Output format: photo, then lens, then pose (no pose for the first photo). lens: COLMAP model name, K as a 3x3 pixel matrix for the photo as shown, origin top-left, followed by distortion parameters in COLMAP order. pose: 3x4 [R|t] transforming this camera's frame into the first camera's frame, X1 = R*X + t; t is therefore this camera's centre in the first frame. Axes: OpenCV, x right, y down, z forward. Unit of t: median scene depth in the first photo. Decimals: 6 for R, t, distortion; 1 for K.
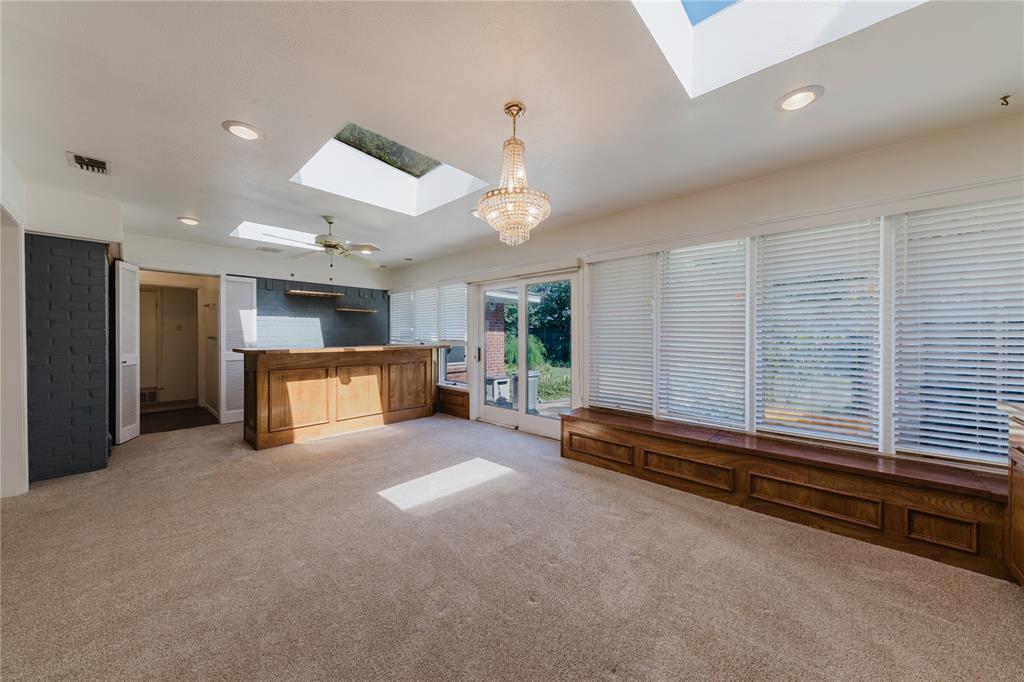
lens RADIAL K [[350.6, 0, 515.0], [0, 350.6, 339.0], [0, 0, 1]] dist [-0.000208, -0.000483]
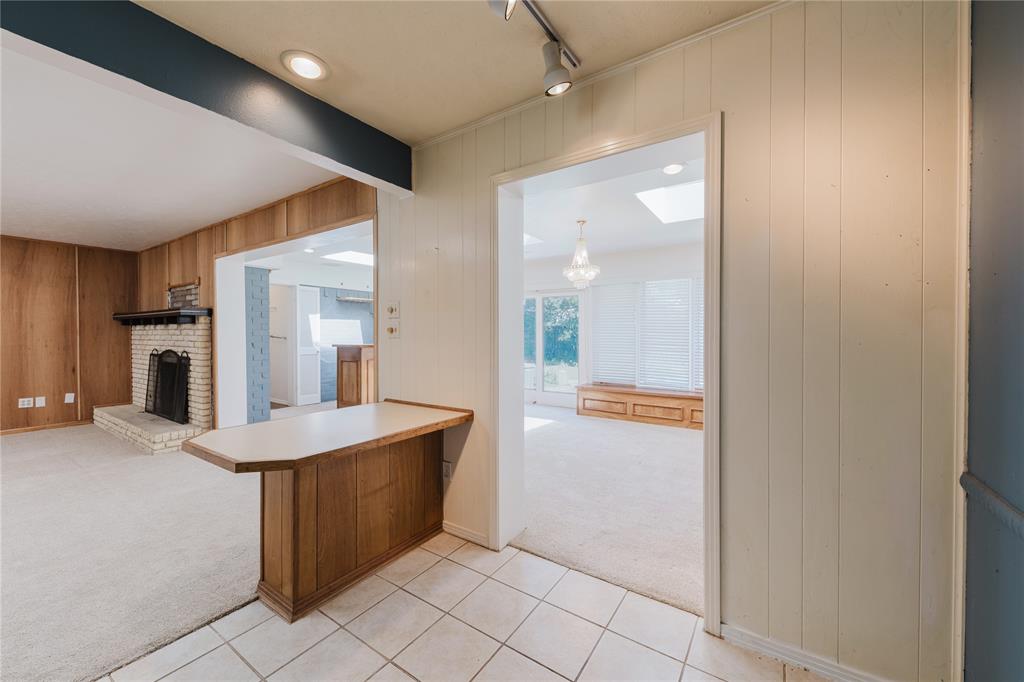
lens RADIAL K [[396.5, 0, 512.6], [0, 396.5, 334.5], [0, 0, 1]] dist [0.002152, -0.000526]
pose [[0.988373, -0.000554, 0.152048, -0.300066], [0.002295, 0.999934, -0.011272, 0.006965], [-0.152032, 0.011490, 0.988309, -0.482742]]
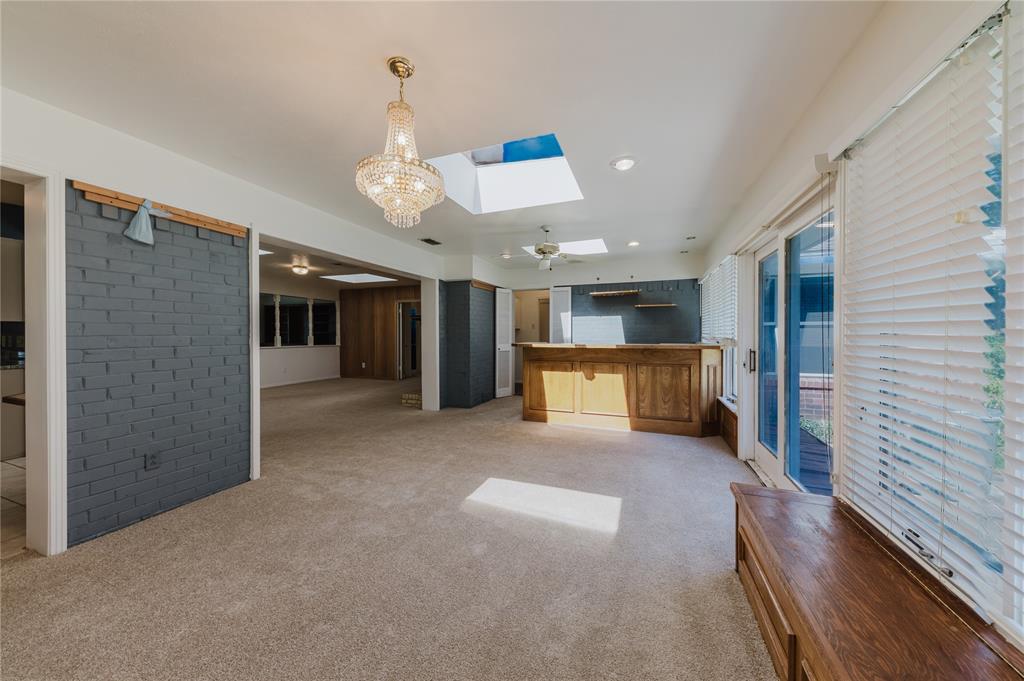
lens RADIAL K [[350.6, 0, 514.9], [0, 350.6, 335.6], [0, 0, 1]] dist [-0.000208, -0.000483]
pose [[0.359844, 0.005957, -0.932994, 0.366027], [-0.005256, 0.999977, 0.004357, -0.003138], [0.932998, 0.003336, 0.359867, 0.387890]]
